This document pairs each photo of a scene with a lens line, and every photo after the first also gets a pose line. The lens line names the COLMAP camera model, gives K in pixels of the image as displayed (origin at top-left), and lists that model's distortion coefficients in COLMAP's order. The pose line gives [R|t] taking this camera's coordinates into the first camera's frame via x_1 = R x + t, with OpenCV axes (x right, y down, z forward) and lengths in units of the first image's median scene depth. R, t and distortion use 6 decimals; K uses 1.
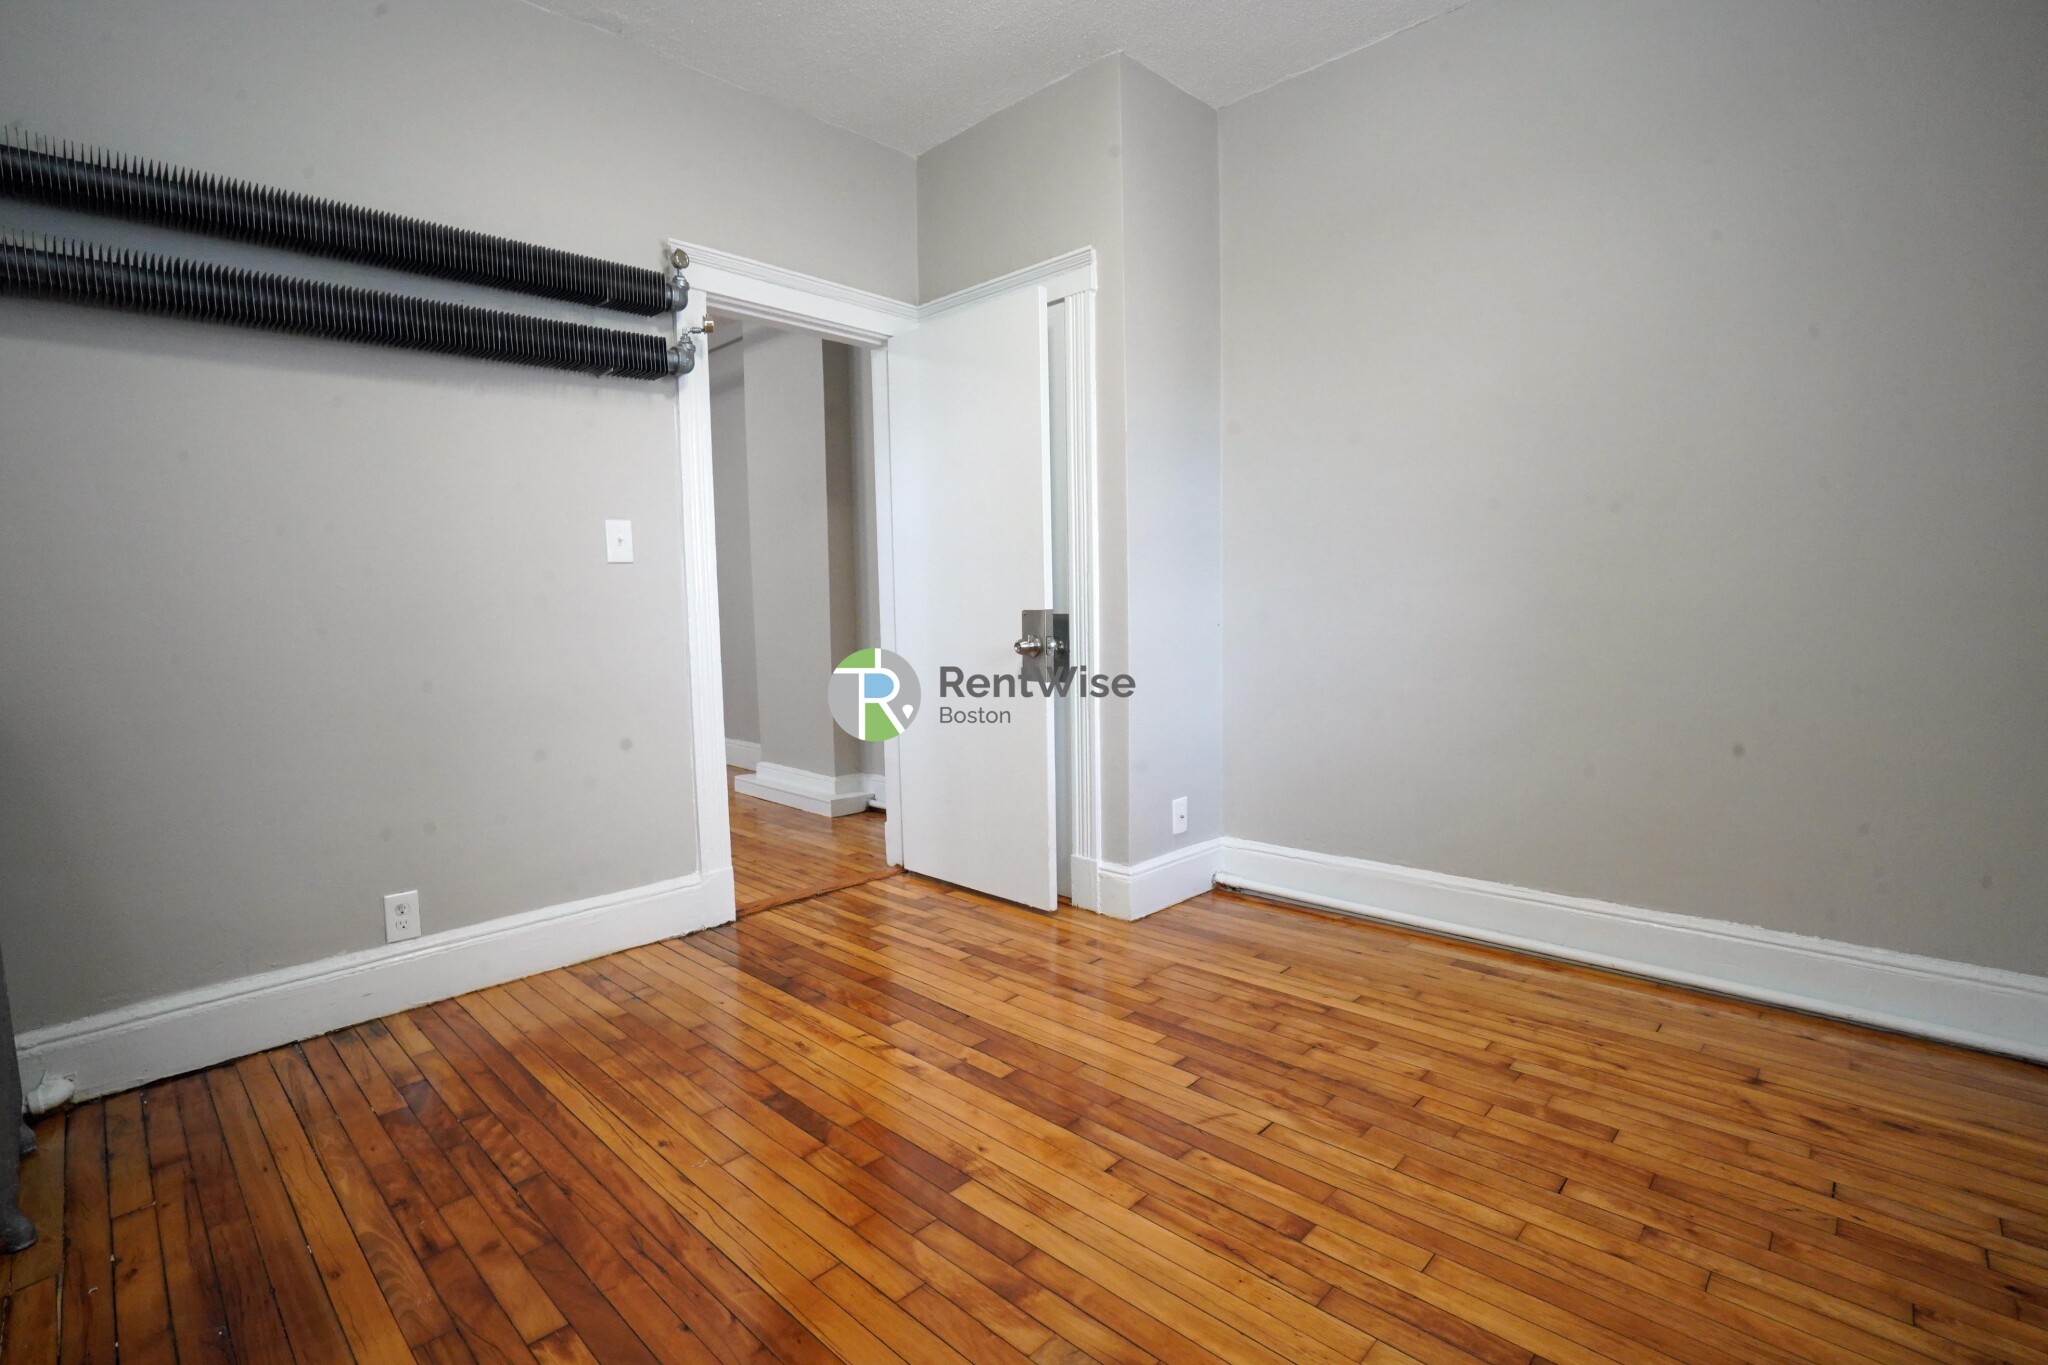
lens RADIAL K [[978.1, 0, 1015.2], [0, 978.1, 680.0], [0, 0, 1]] dist [-0.063677, 0.027982]
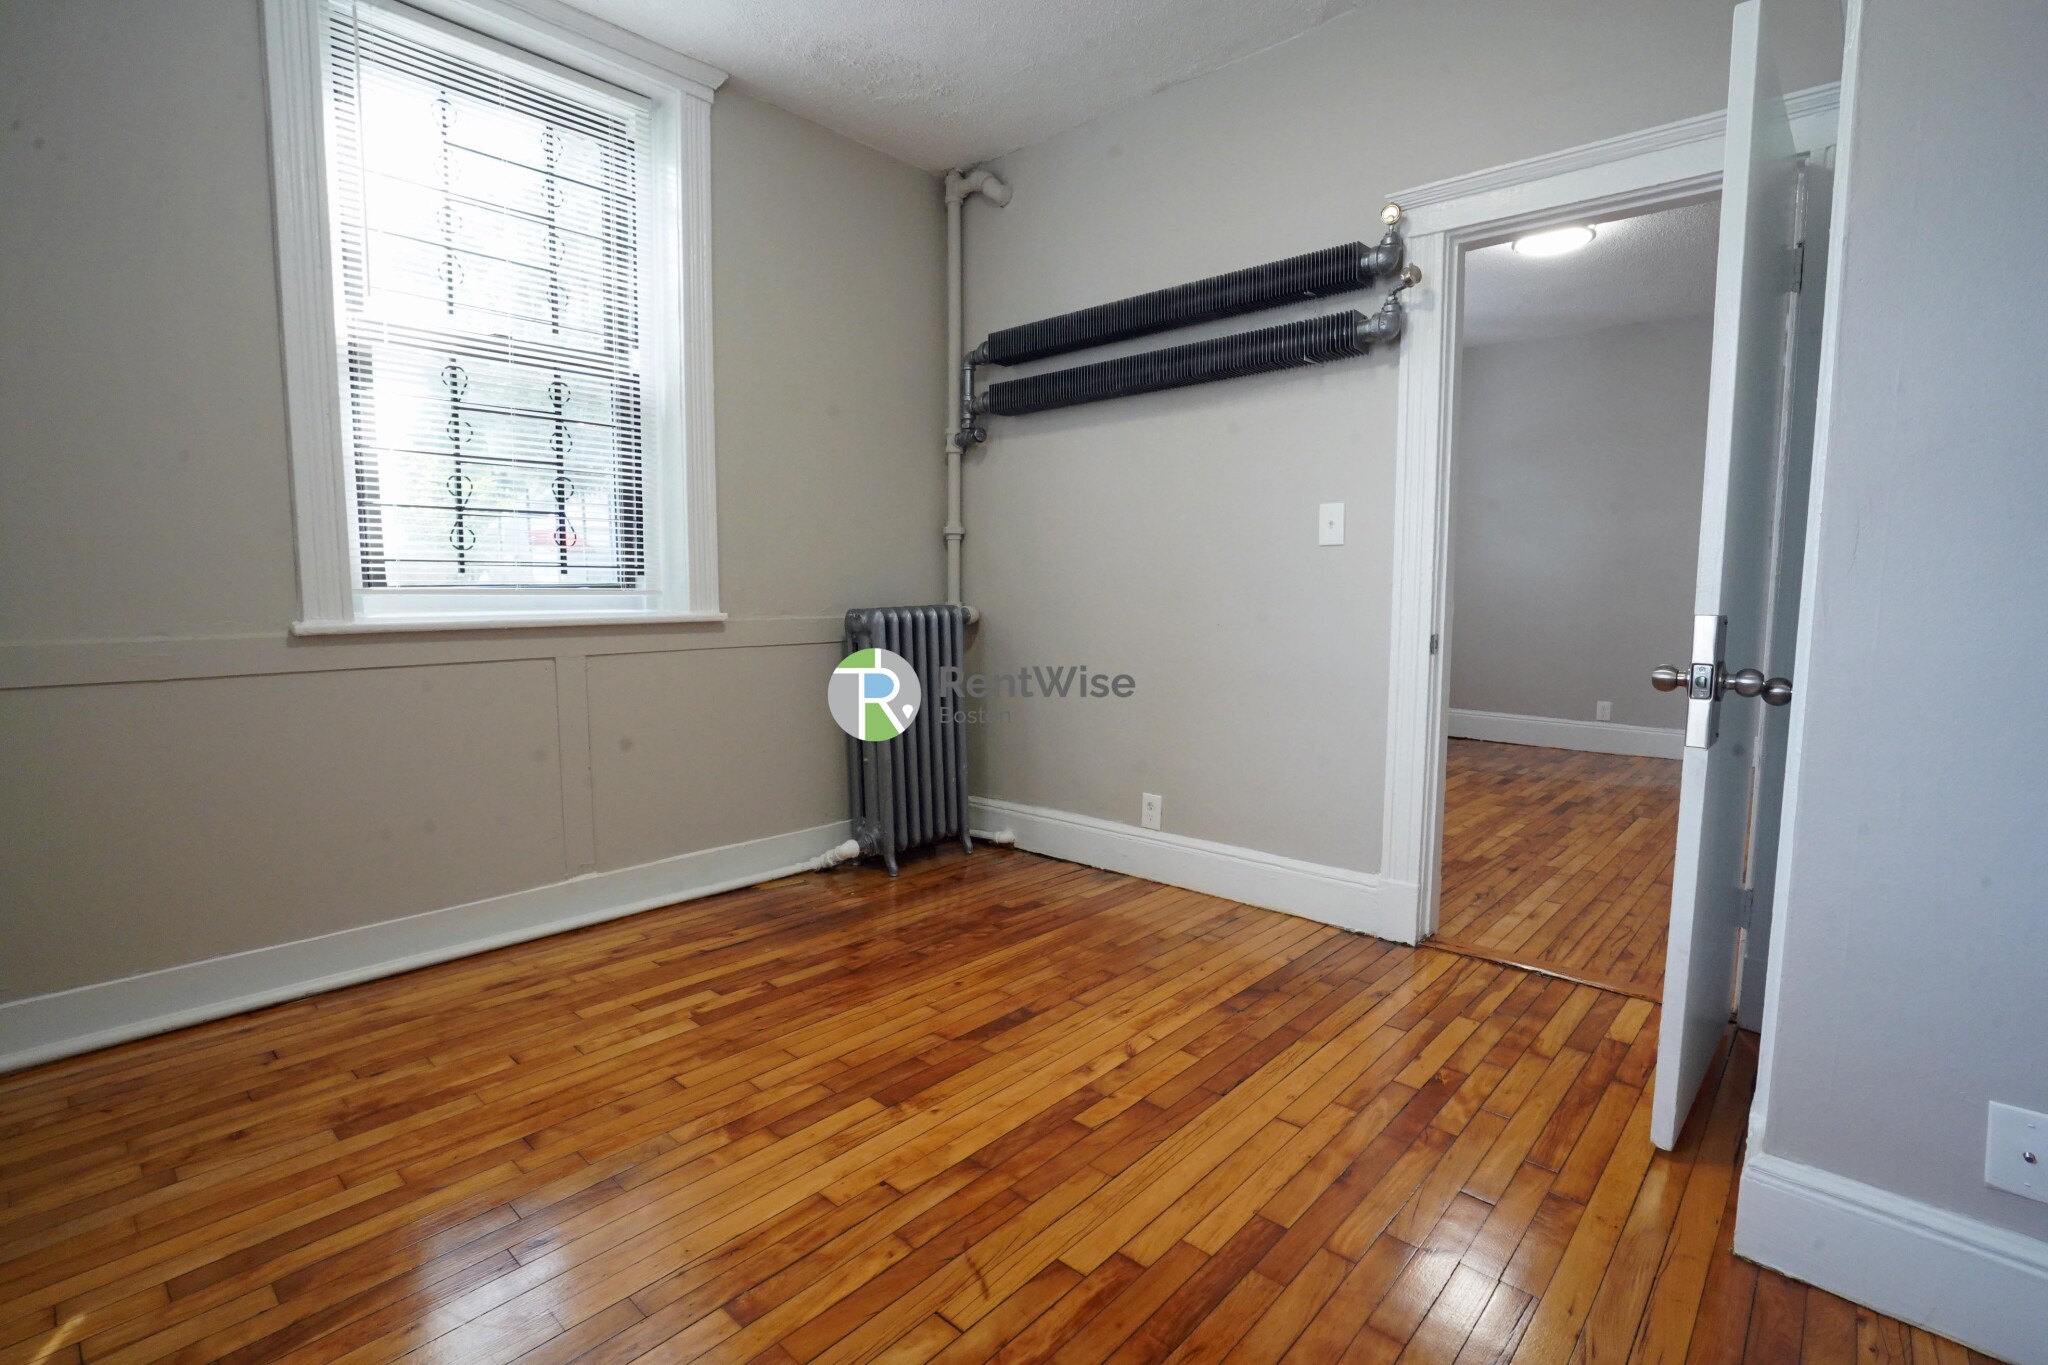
lens RADIAL K [[978.1, 0, 1015.2], [0, 978.1, 680.0], [0, 0, 1]] dist [-0.063677, 0.027982]
pose [[-0.004916, 0.115350, -0.993313, 0.740333], [-0.083509, 0.989808, 0.115356, -0.084889], [0.996495, 0.083518, 0.004767, 0.804062]]
